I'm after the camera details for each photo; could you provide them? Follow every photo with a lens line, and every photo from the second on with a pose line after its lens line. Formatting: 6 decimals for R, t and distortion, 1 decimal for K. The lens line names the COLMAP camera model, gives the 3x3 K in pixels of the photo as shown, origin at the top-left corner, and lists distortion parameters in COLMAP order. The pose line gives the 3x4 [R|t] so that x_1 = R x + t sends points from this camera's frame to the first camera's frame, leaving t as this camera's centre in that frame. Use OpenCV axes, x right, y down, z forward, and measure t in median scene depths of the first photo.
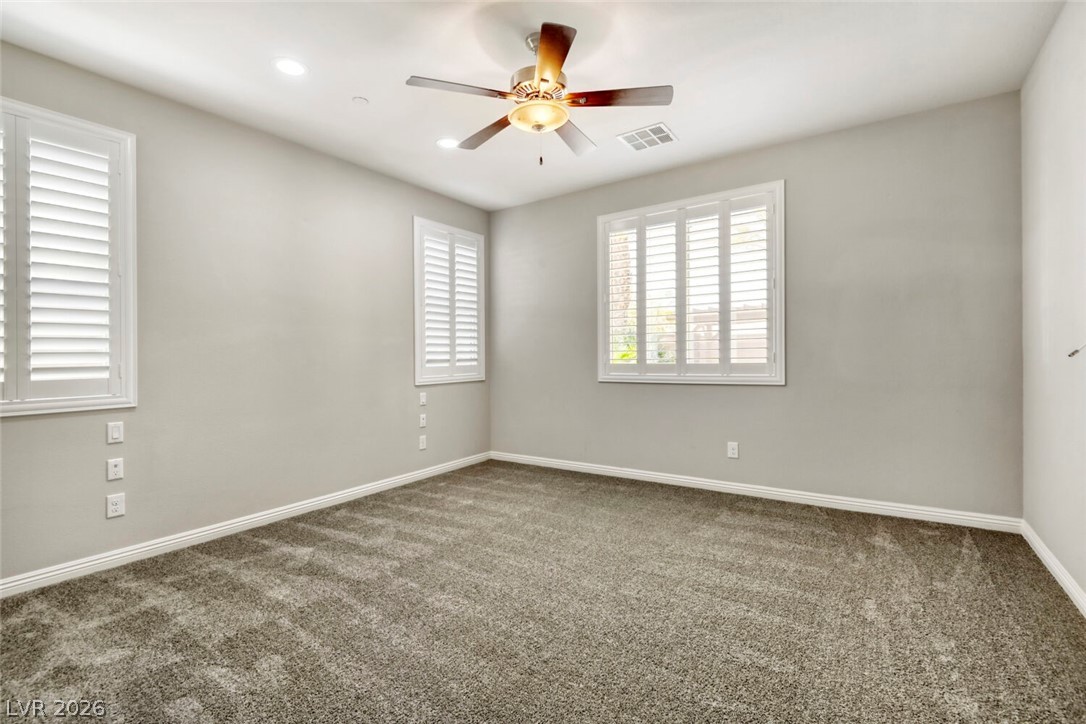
lens RADIAL K [[486.3, 0, 538.0], [0, 486.3, 371.1], [0, 0, 1]] dist [0.026619, -0.018727]
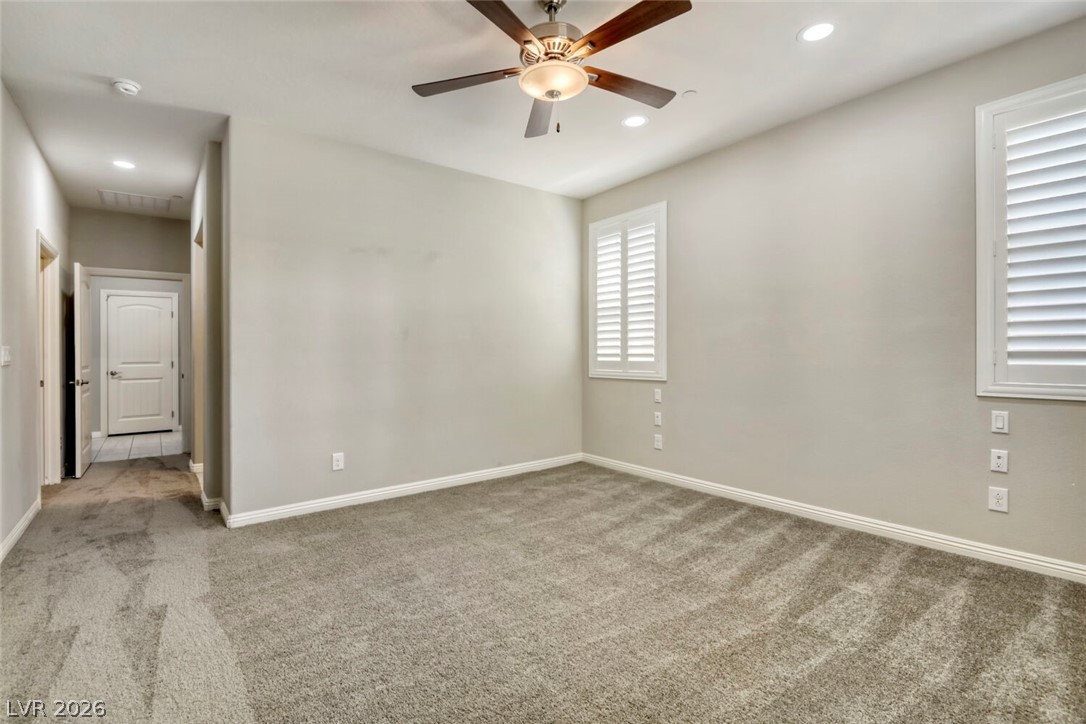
lens RADIAL K [[510.7, 0, 544.3], [0, 510.7, 356.5], [0, 0, 1]] dist [-0.009607, -0.001068]
pose [[-0.308244, 0.027346, -0.950914, 0.741509], [-0.013998, 0.999348, 0.033276, -0.047056], [0.951204, 0.023568, -0.307661, 1.056258]]
